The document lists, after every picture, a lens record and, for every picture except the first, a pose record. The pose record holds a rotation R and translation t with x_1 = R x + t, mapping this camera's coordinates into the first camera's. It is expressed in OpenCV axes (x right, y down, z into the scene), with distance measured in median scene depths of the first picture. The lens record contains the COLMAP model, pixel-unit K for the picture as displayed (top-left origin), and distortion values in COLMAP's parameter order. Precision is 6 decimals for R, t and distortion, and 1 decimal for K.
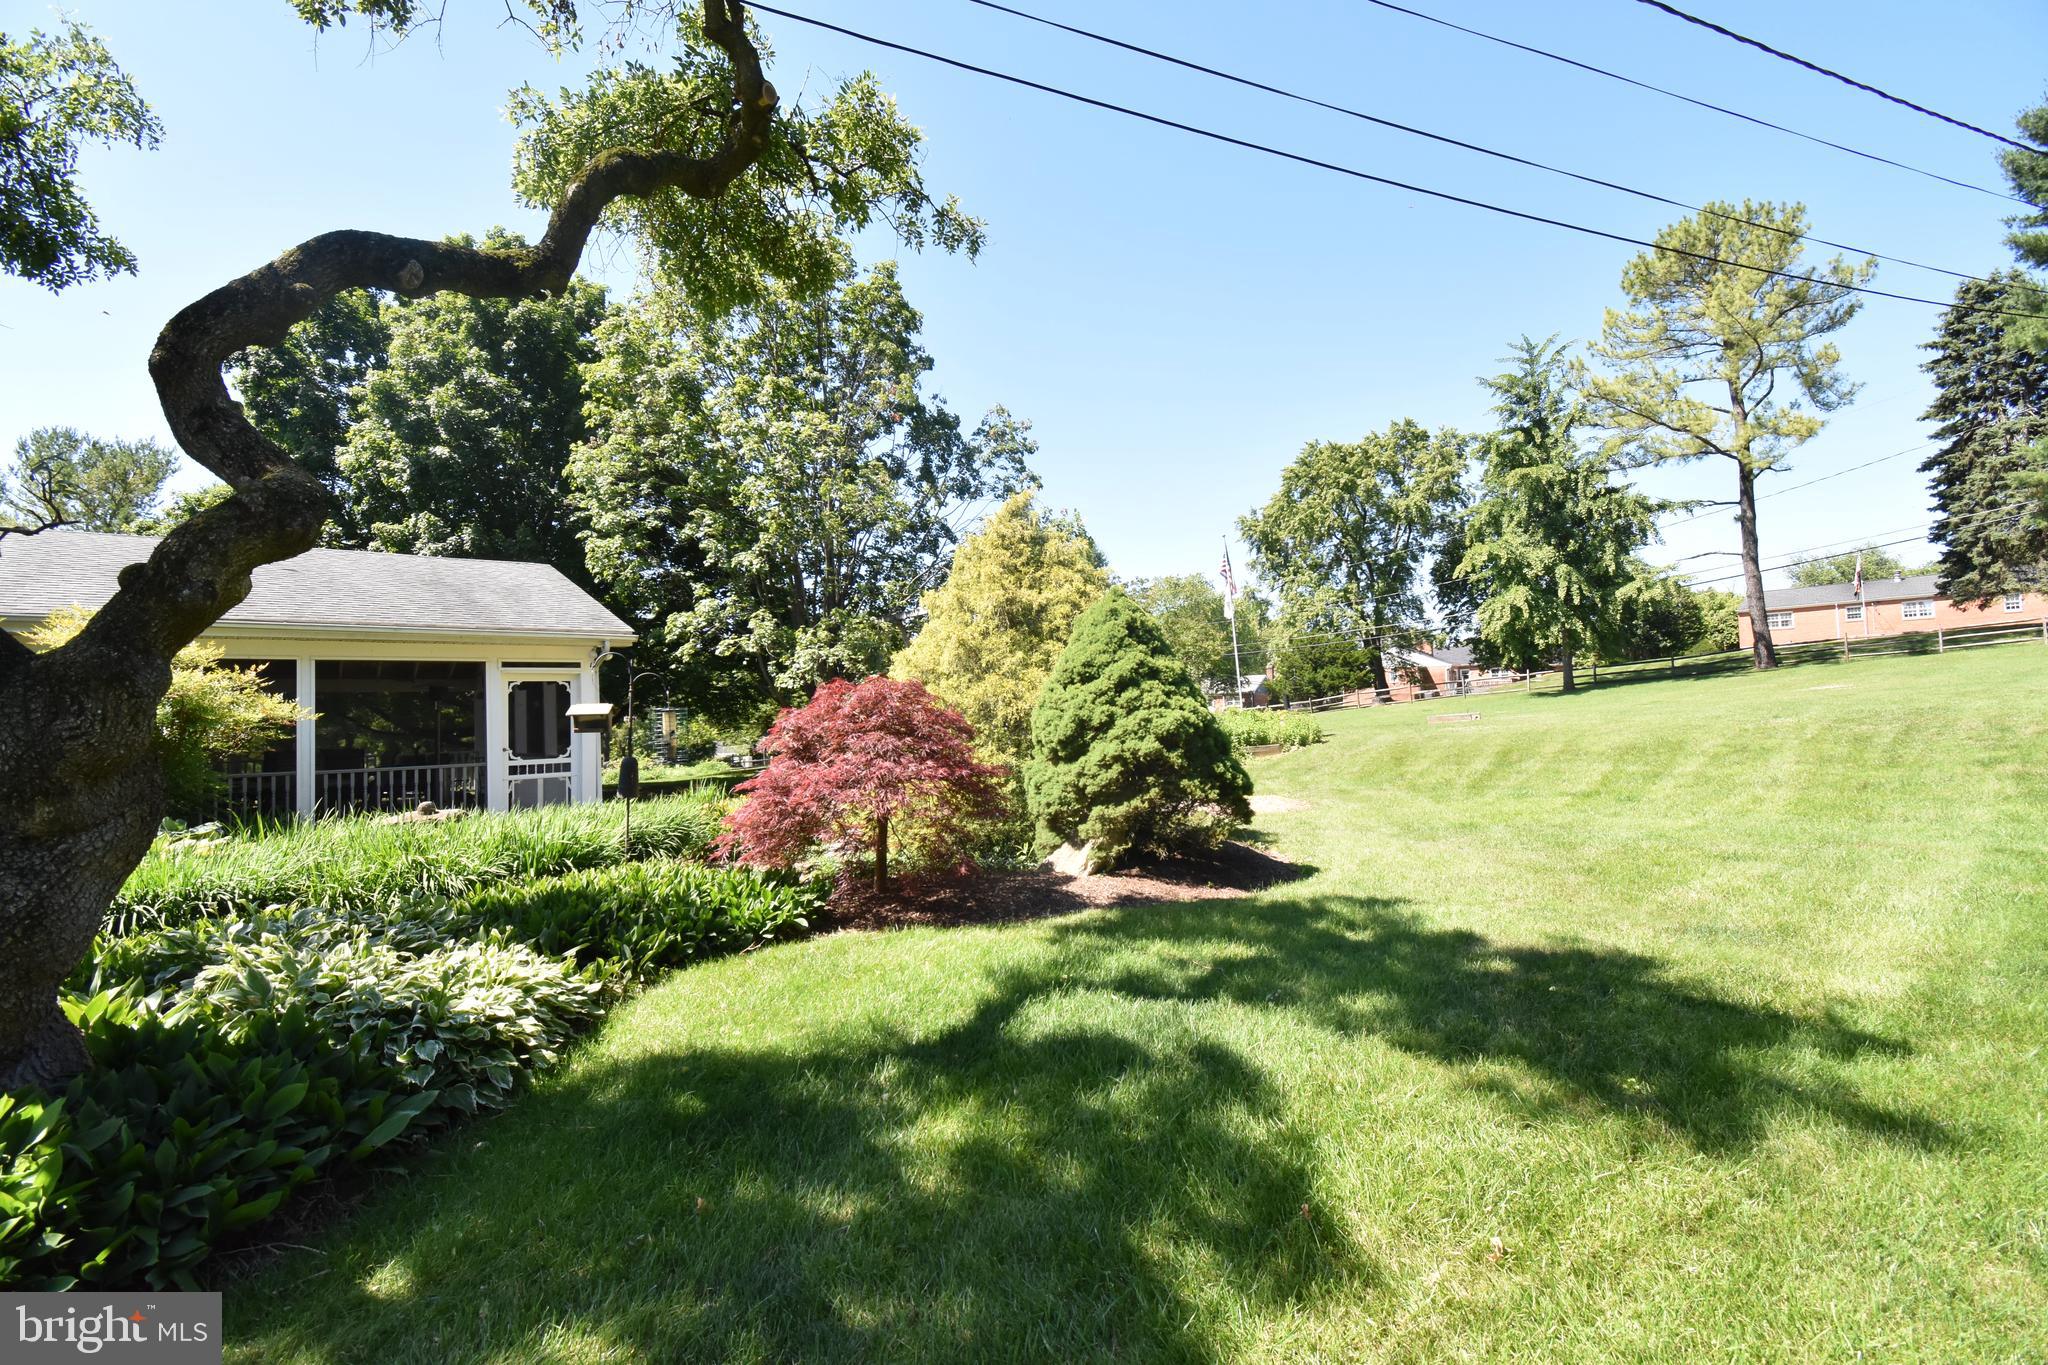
lens RADIAL K [[887.2, 0, 1024.0], [0, 887.2, 682.5], [0, 0, 1]] dist [-0.001210, -0.014978]
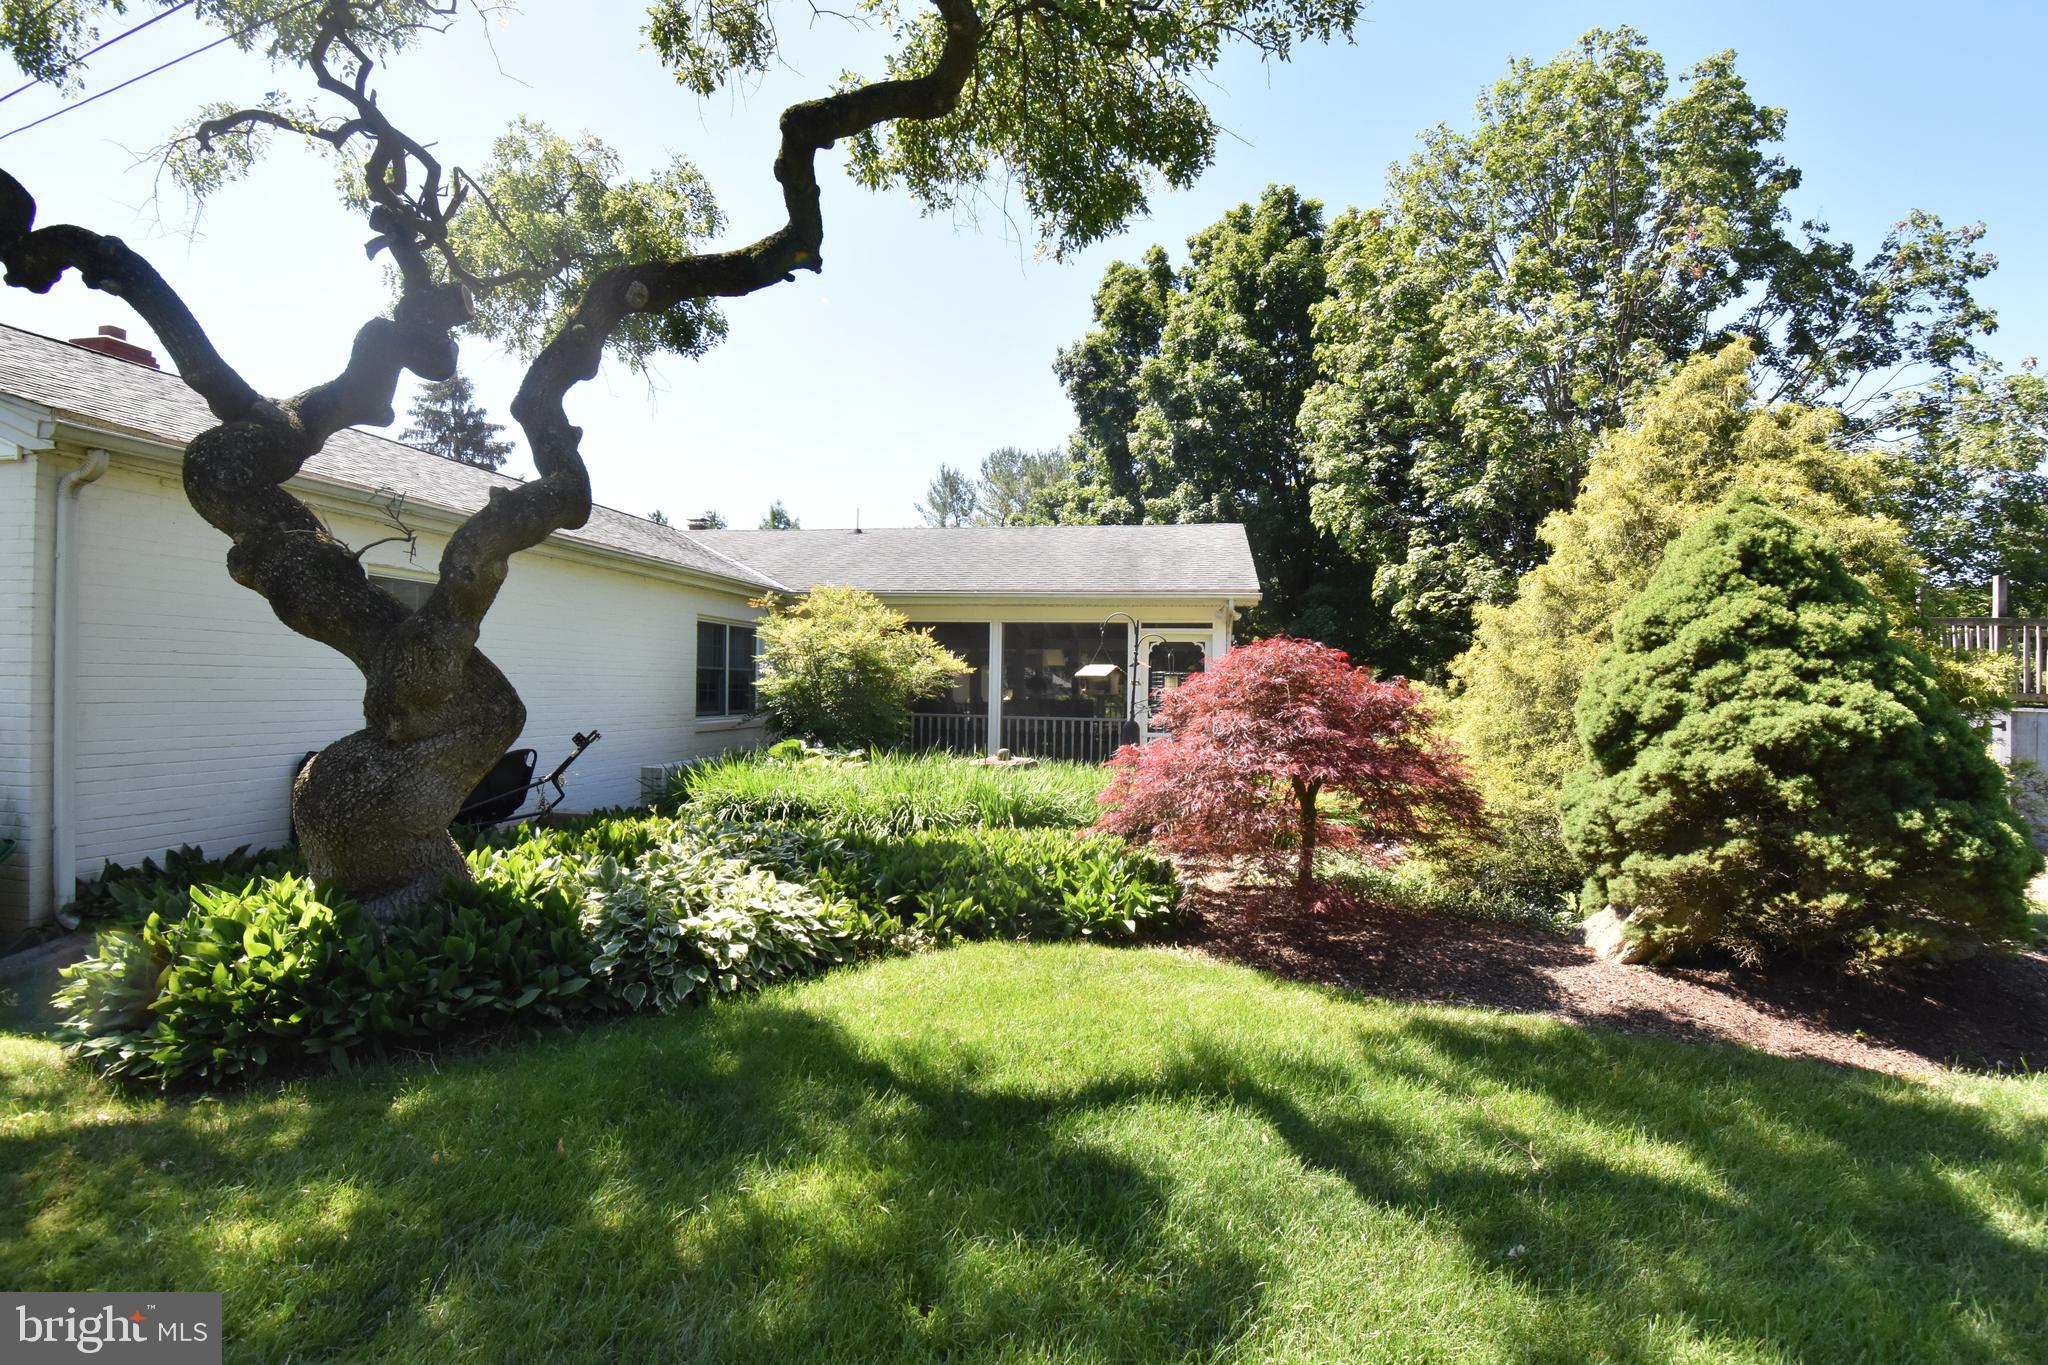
lens RADIAL K [[969.0, 0, 1024.0], [0, 969.0, 682.5], [0, 0, 1]] dist [0.015006, -0.029137]
pose [[0.653590, 0.039028, -0.755842, 0.290134], [-0.008527, 0.998986, 0.044209, -0.003953], [0.756801, -0.022450, 0.653260, 0.236878]]
